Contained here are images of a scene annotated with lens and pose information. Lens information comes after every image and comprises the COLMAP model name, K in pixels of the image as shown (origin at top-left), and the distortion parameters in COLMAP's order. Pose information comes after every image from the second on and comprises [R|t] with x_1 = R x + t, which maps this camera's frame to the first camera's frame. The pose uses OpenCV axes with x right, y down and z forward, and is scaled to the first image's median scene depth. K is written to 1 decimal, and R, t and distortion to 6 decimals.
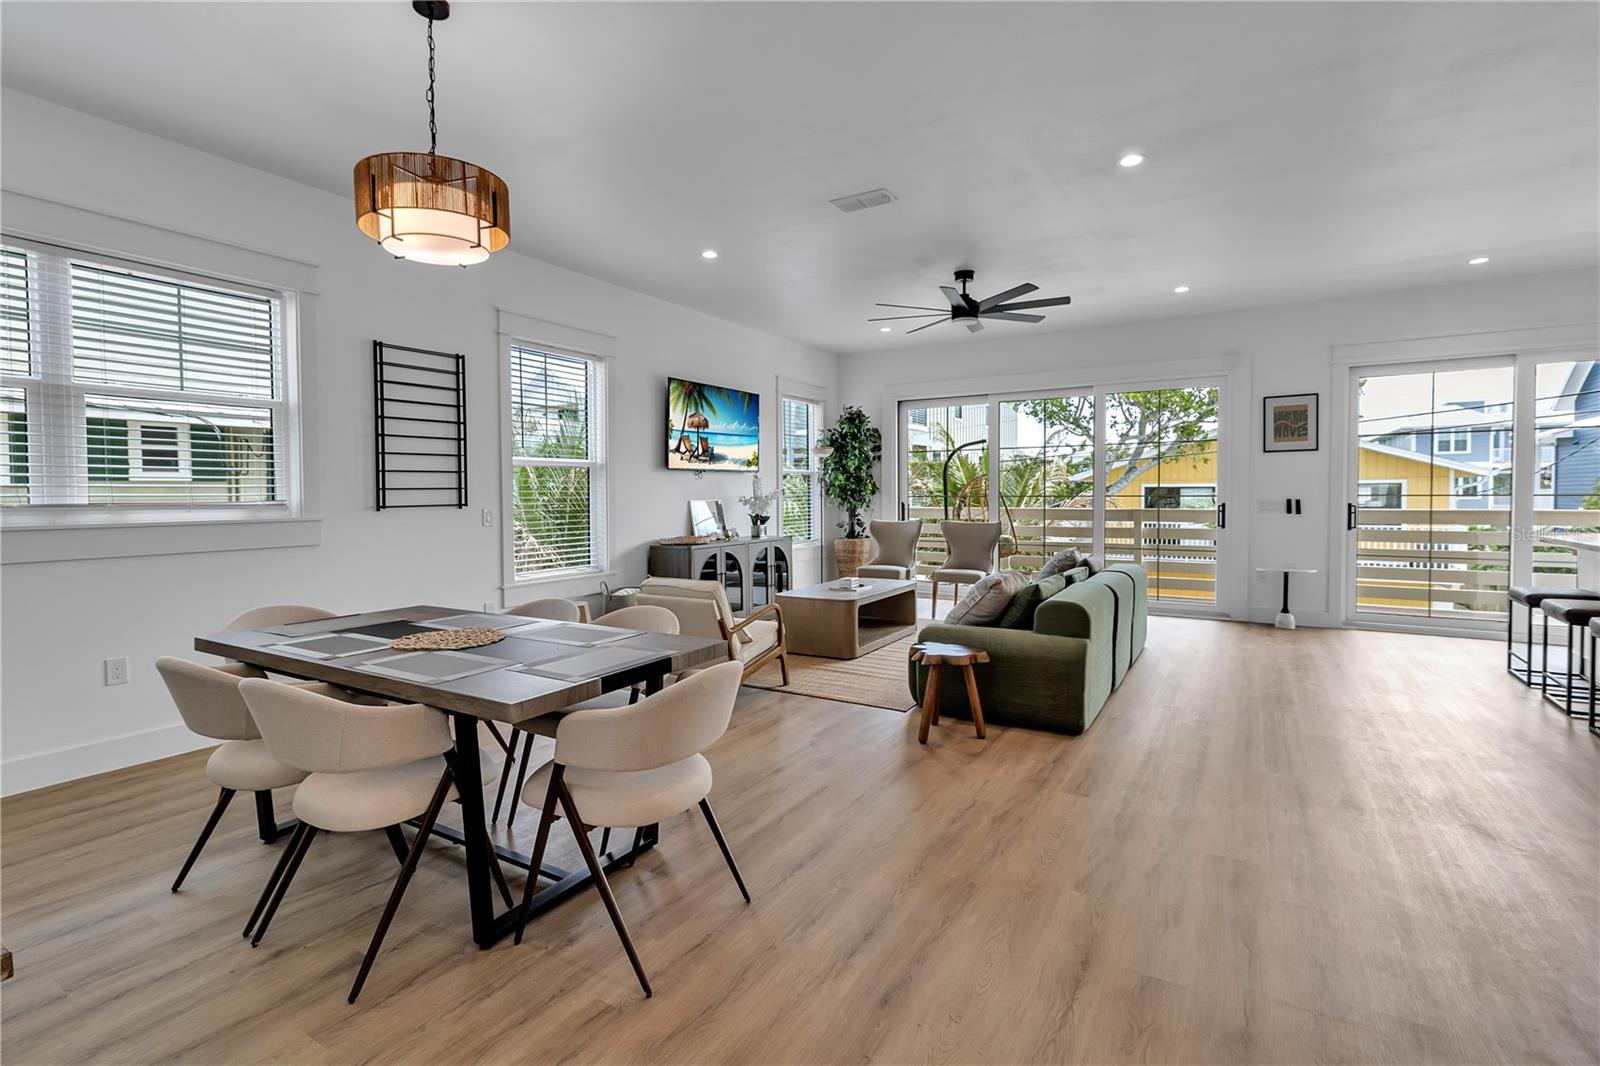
lens RADIAL K [[735.9, 0, 799.9], [0, 735.9, 511.3], [0, 0, 1]] dist [0.000748, -0.000041]
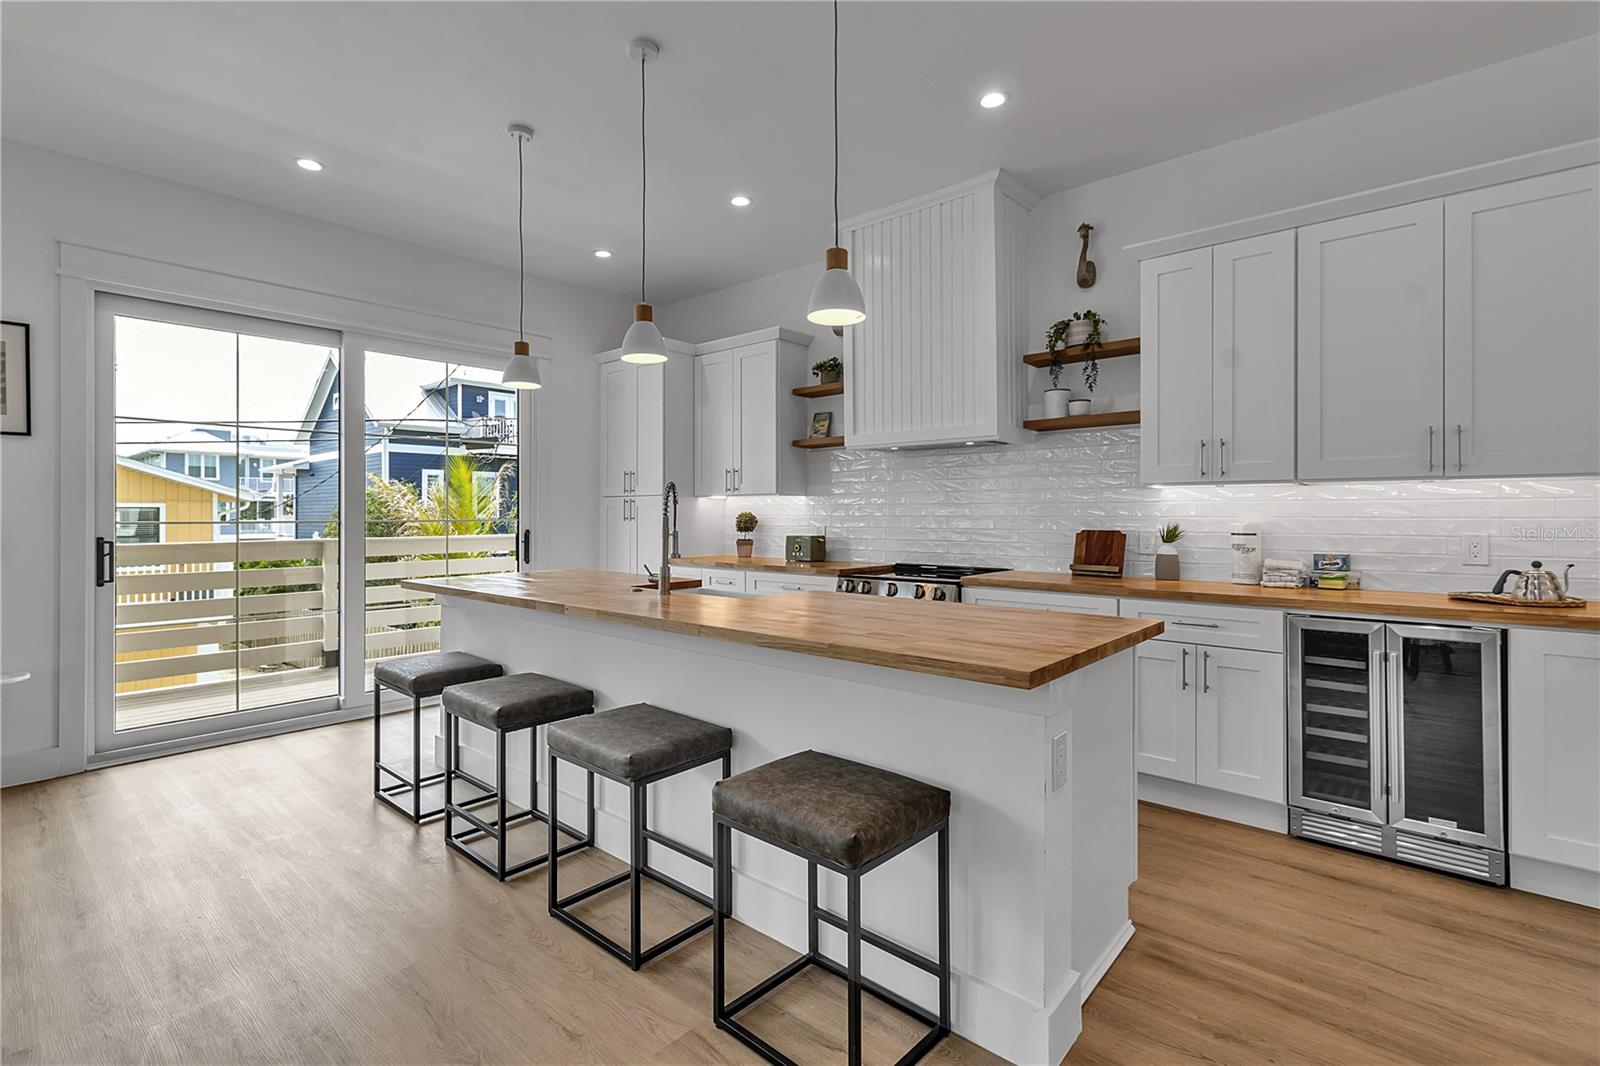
lens RADIAL K [[735.9, 0, 792.4], [0, 735.9, 514.8], [0, 0, 1]] dist [0.000748, -0.000041]
pose [[0.165575, 0.004322, 0.986188, 0.282128], [0.026408, 0.999612, -0.008815, -0.009222], [-0.985844, 0.027503, 0.165397, 0.388164]]
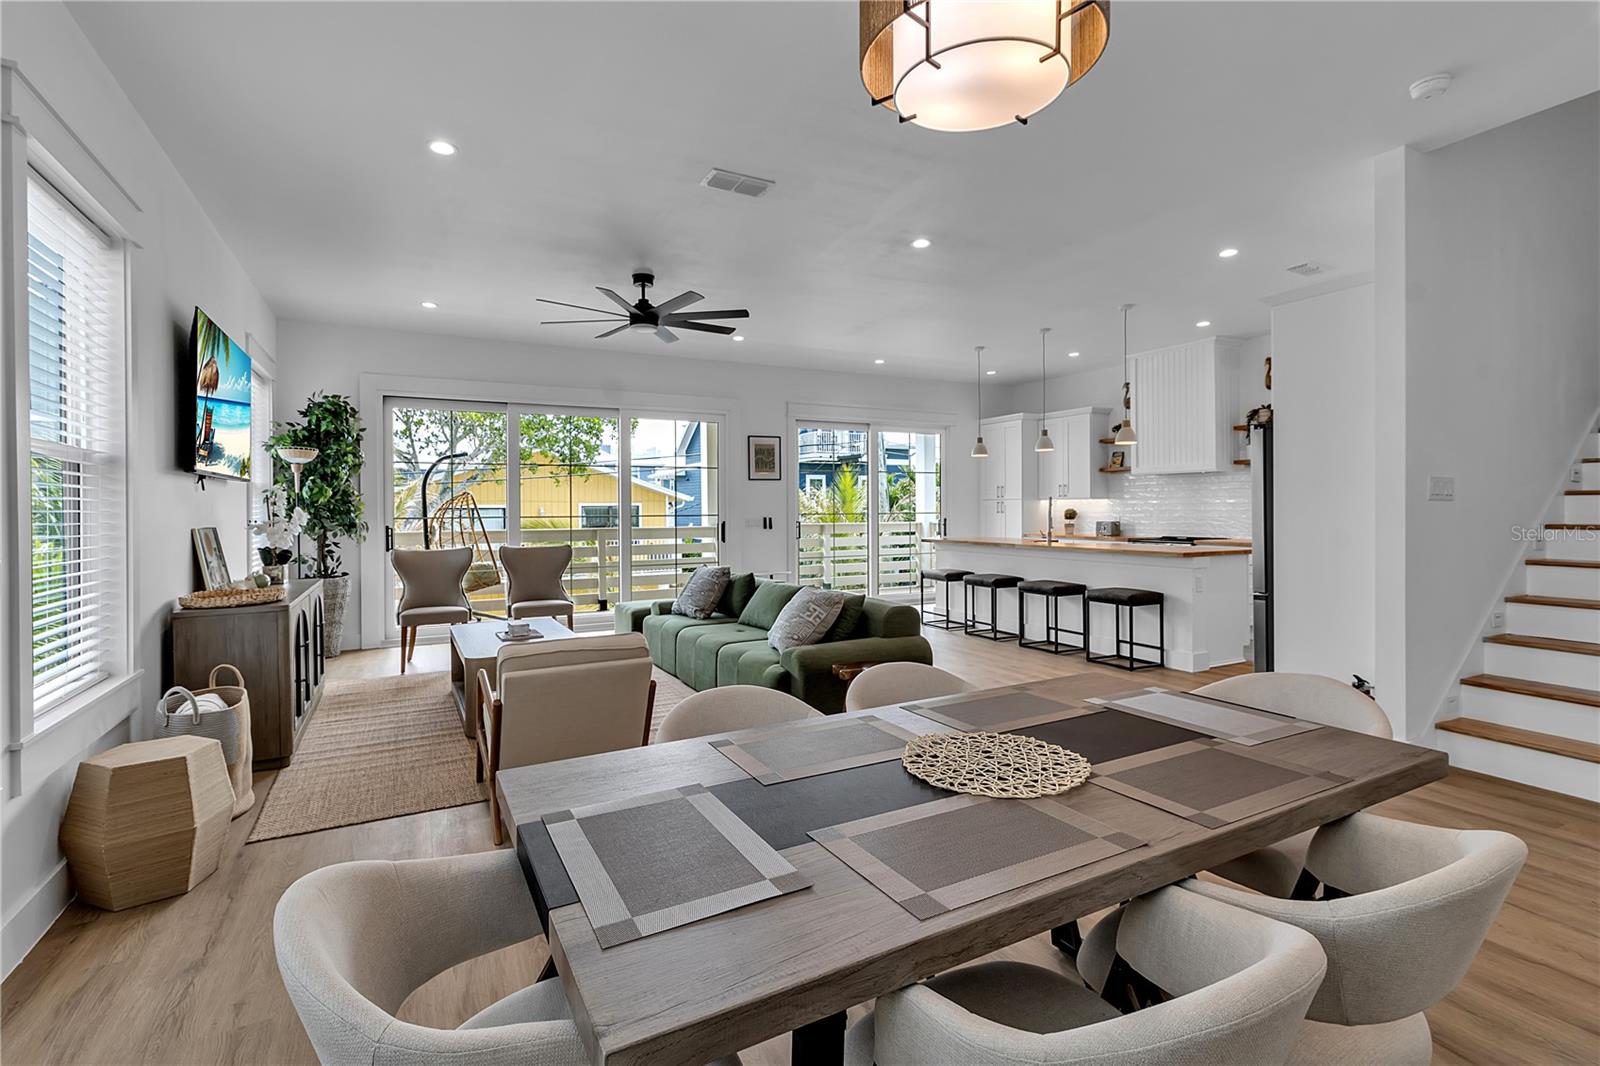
lens RADIAL K [[735.9, 0, 794.1], [0, 735.9, 515.8], [0, 0, 1]] dist [0.000748, -0.000041]
pose [[0.507485, -0.006358, 0.861637, -0.403388], [0.025286, 0.999652, -0.007517, -0.008489], [-0.861290, 0.025602, 0.507469, 0.312838]]
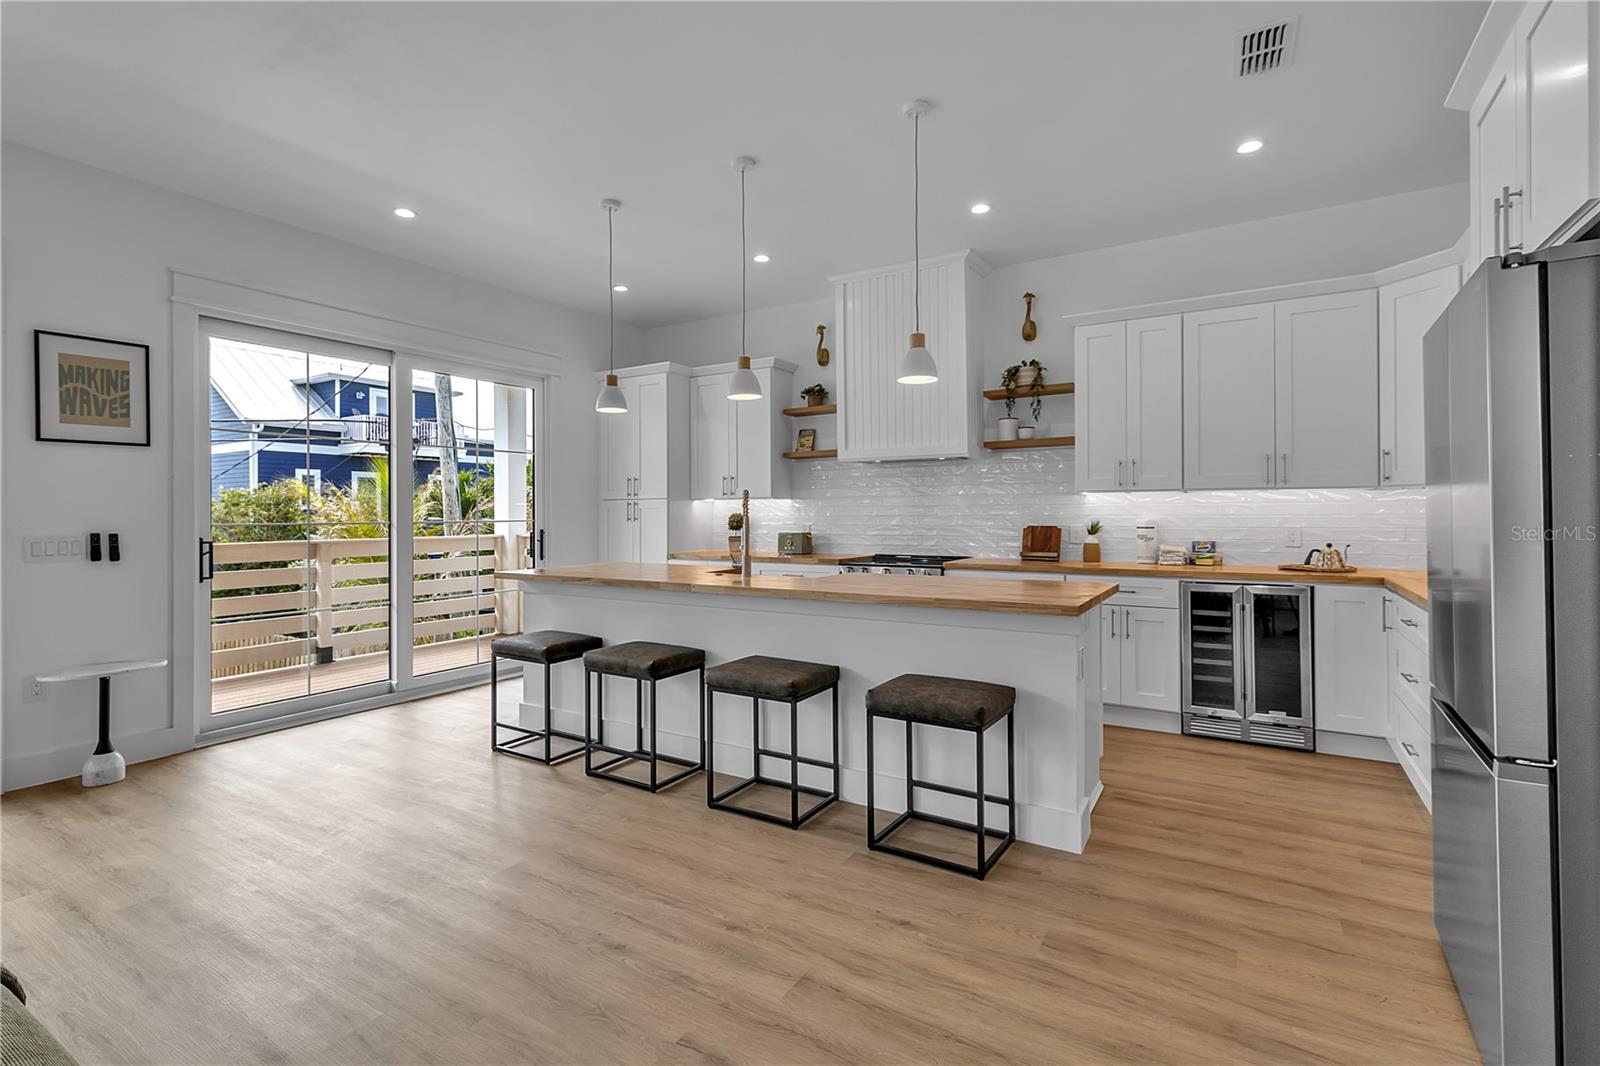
lens RADIAL K [[735.9, 0, 790.9], [0, 735.9, 514.7], [0, 0, 1]] dist [0.000748, -0.000041]
pose [[-0.000863, 0.004708, 0.999989, 0.135365], [0.031601, 0.999490, -0.004679, -0.011876], [-0.999500, 0.031597, -0.001011, 0.500911]]
